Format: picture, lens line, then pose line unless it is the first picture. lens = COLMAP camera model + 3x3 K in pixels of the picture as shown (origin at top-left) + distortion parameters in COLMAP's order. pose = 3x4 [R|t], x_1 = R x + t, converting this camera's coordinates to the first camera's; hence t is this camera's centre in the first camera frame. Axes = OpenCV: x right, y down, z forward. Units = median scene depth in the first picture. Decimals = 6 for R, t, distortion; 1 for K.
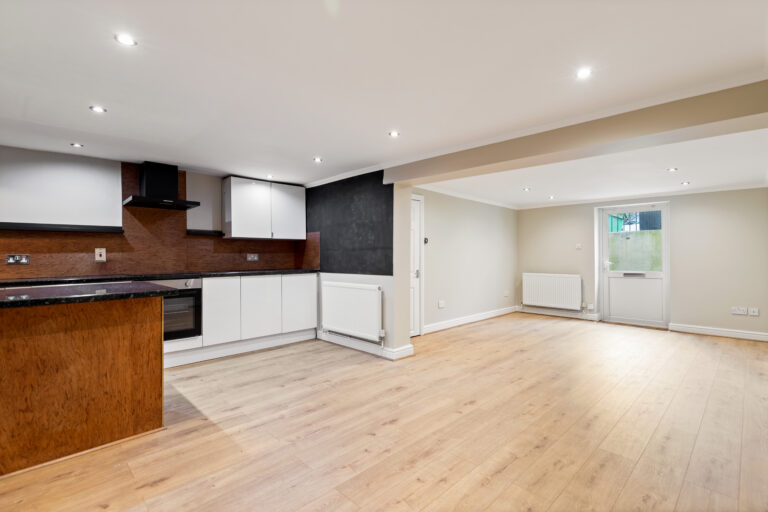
lens RADIAL K [[356.7, 0, 384.0], [0, 356.7, 256.0], [0, 0, 1]] dist [0.003118, -0.000062]
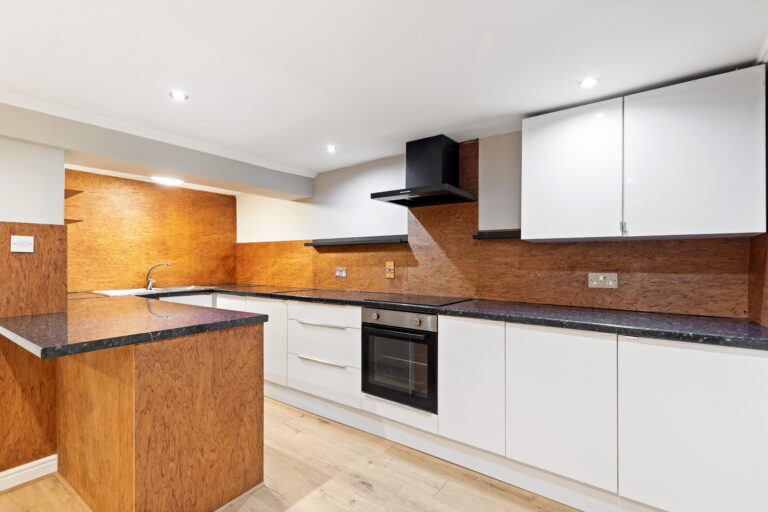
lens RADIAL K [[356.7, 0, 384.0], [0, 356.7, 256.0], [0, 0, 1]] dist [0.003118, -0.000062]
pose [[0.163775, -0.003094, -0.986493, 0.048738], [-0.002722, 0.999990, -0.003589, -0.034458], [0.986494, 0.003273, 0.163765, 0.897629]]
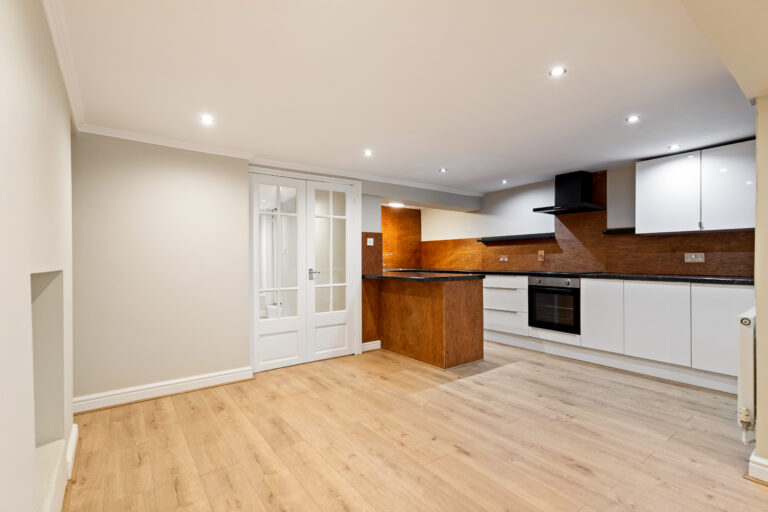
lens RADIAL K [[356.7, 0, 384.0], [0, 356.7, 256.0], [0, 0, 1]] dist [0.003118, -0.000062]
pose [[-0.143386, -0.002130, -0.989665, 0.622609], [0.004172, 0.999987, -0.002757, -0.000563], [0.989658, -0.004524, -0.143375, 0.652911]]
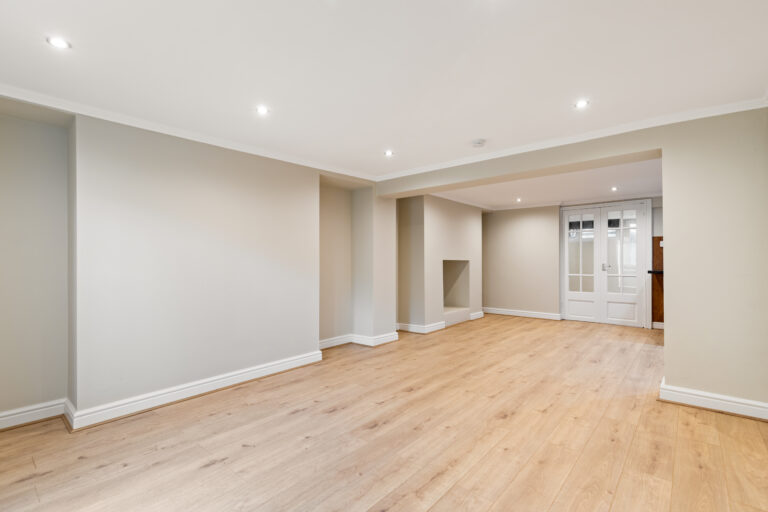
lens RADIAL K [[356.7, 0, 384.0], [0, 356.7, 256.0], [0, 0, 1]] dist [0.003118, -0.000062]
pose [[-0.996395, 0.000780, -0.084827, 0.765995], [0.001529, 0.999960, -0.008759, 0.011778], [0.084816, -0.008857, -0.996357, 1.902453]]
